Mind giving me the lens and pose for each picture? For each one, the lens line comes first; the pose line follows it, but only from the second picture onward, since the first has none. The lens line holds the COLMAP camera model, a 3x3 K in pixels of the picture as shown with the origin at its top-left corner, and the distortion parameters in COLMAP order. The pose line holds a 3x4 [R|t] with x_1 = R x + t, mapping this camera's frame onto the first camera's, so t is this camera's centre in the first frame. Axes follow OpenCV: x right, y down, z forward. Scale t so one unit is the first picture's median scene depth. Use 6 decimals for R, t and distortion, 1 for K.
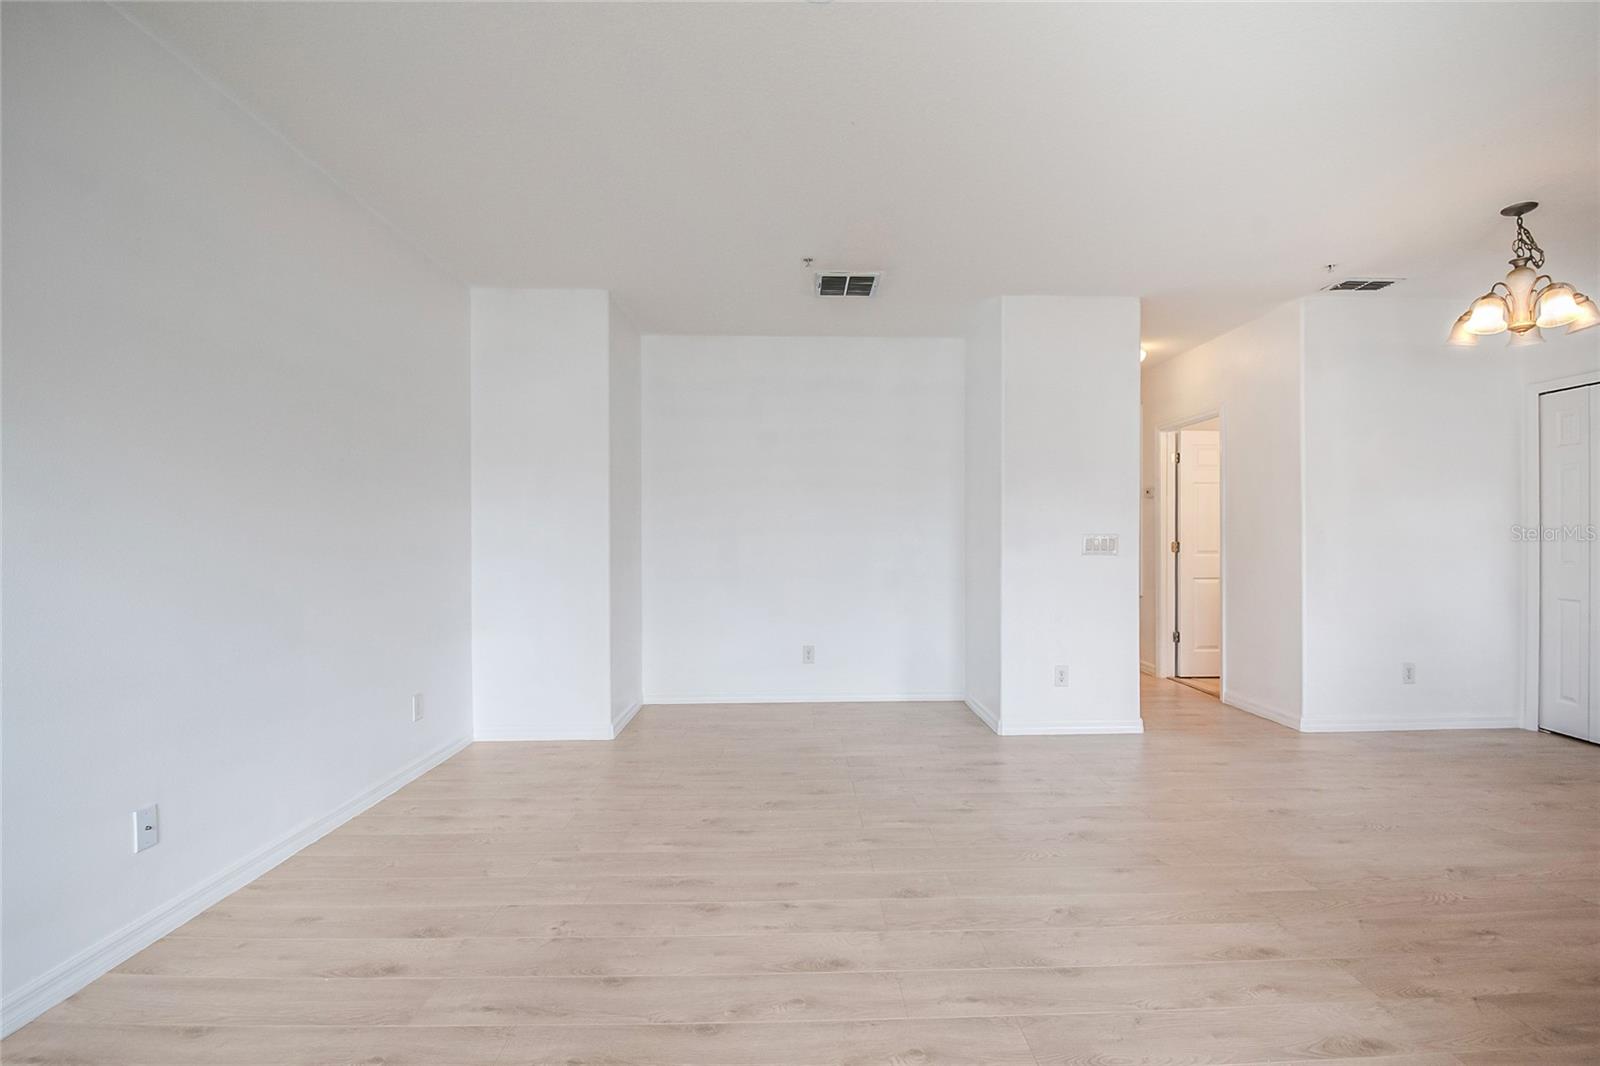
lens RADIAL K [[708.1, 0, 811.0], [0, 708.1, 539.0], [0, 0, 1]] dist [0.019313, -0.021667]
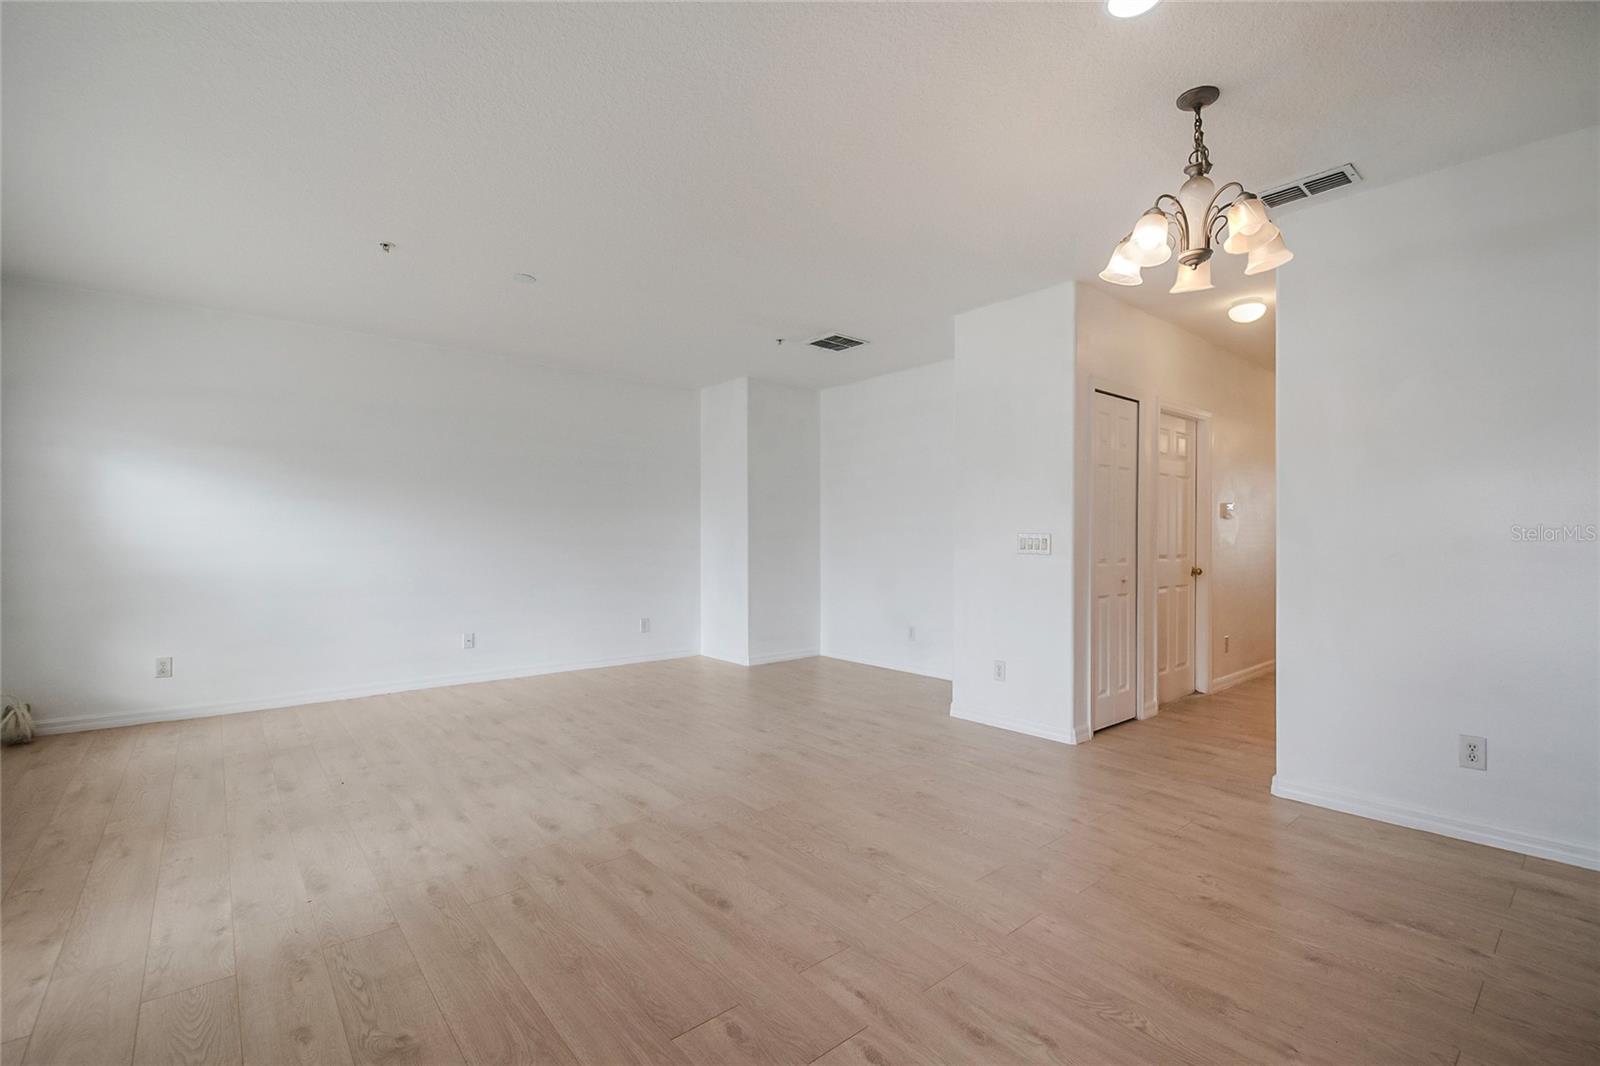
lens RADIAL K [[695.0, 0, 822.4], [0, 695.0, 536.6], [0, 0, 1]] dist [0.018737, -0.021722]
pose [[0.635577, 0.004638, -0.772023, 1.244887], [-0.004551, 0.999987, 0.002260, -0.004099], [0.772024, 0.002077, 0.635590, 0.201799]]
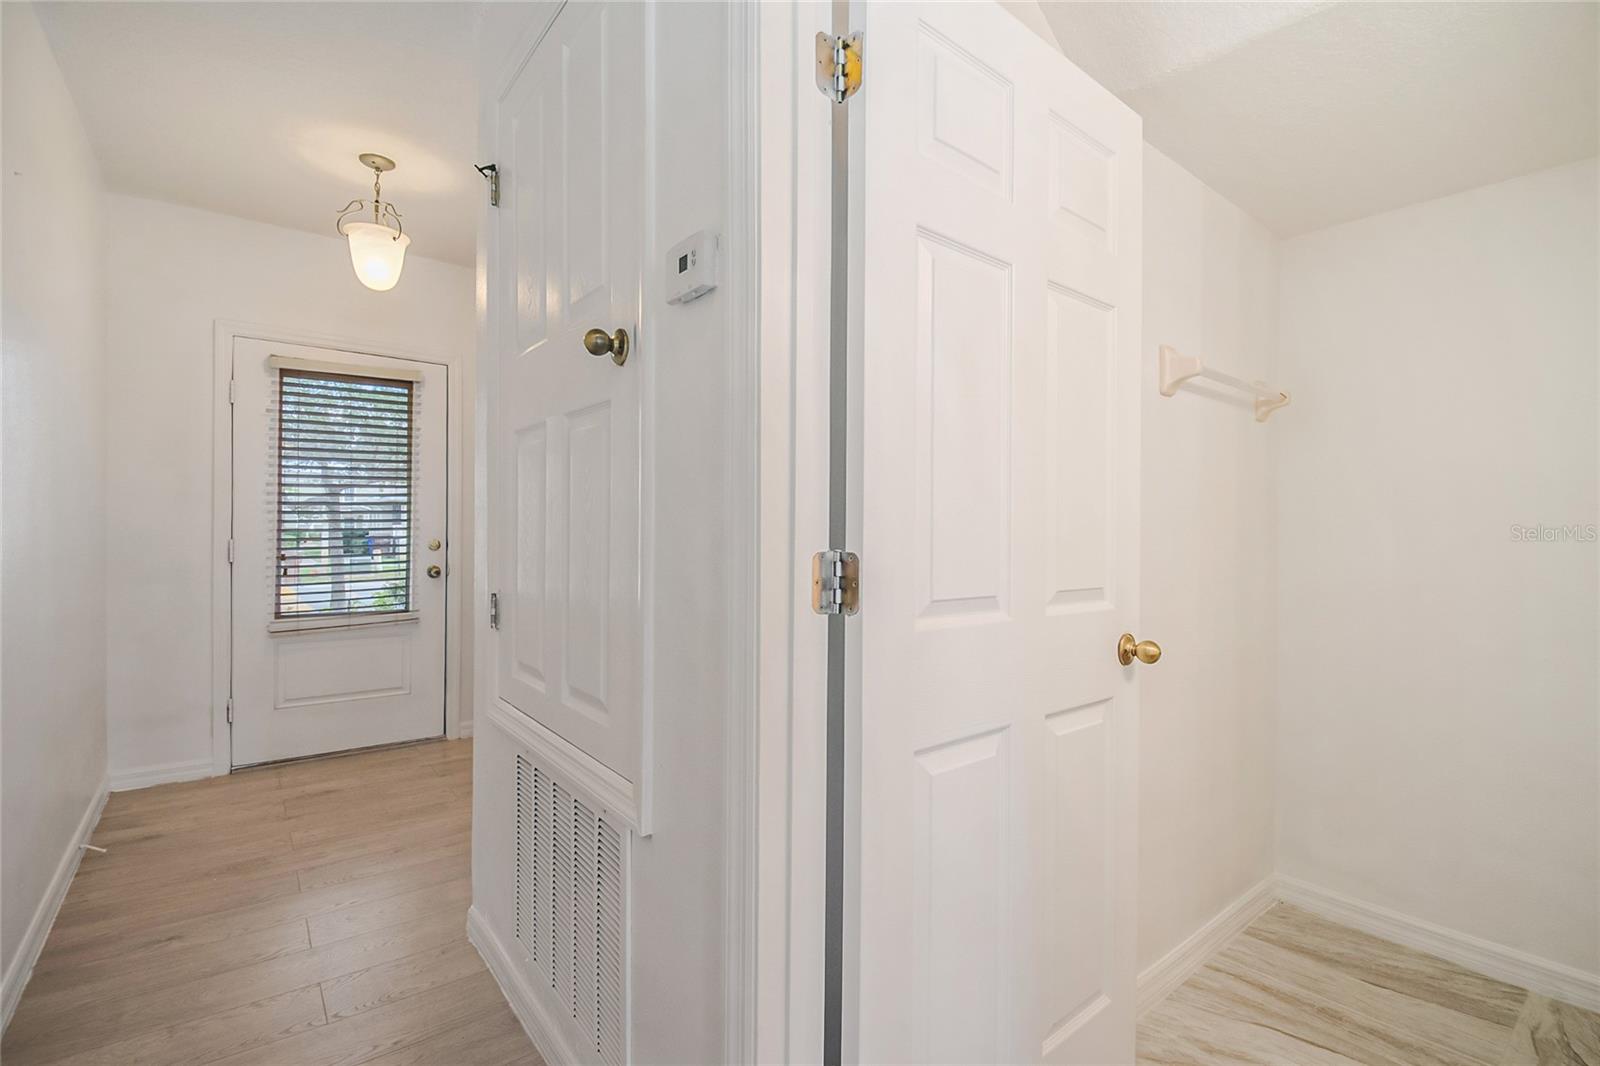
lens RADIAL K [[708.1, 0, 811.0], [0, 708.1, 539.0], [0, 0, 1]] dist [0.019313, -0.021667]
pose [[0.792030, 0.002037, 0.610478, 0.726198], [-0.011664, 0.999862, 0.011797, -0.003351], [-0.610370, -0.016464, 0.791945, 1.560292]]
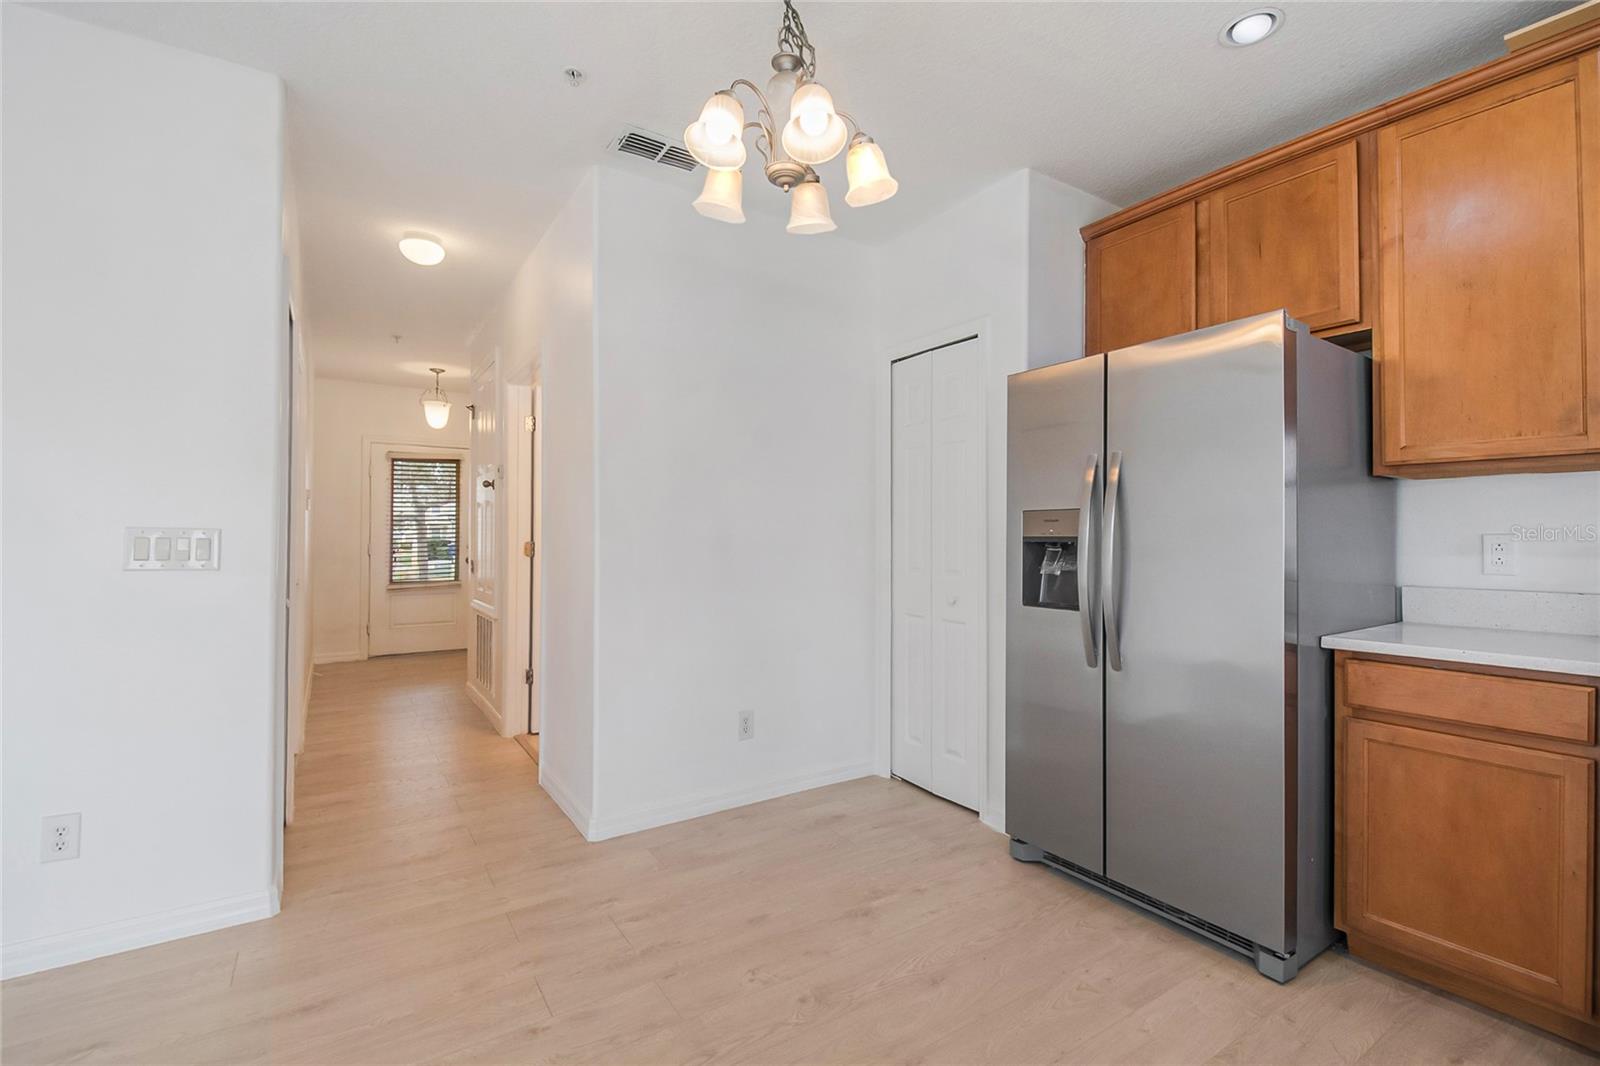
lens RADIAL K [[711.7, 0, 798.3], [0, 711.7, 526.6], [0, 0, 1]] dist [0.024788, -0.020190]
pose [[0.852607, 0.009717, 0.522462, 0.663197], [-0.002638, 0.999894, -0.014292, -0.002979], [-0.522545, 0.010807, 0.852543, 0.459454]]
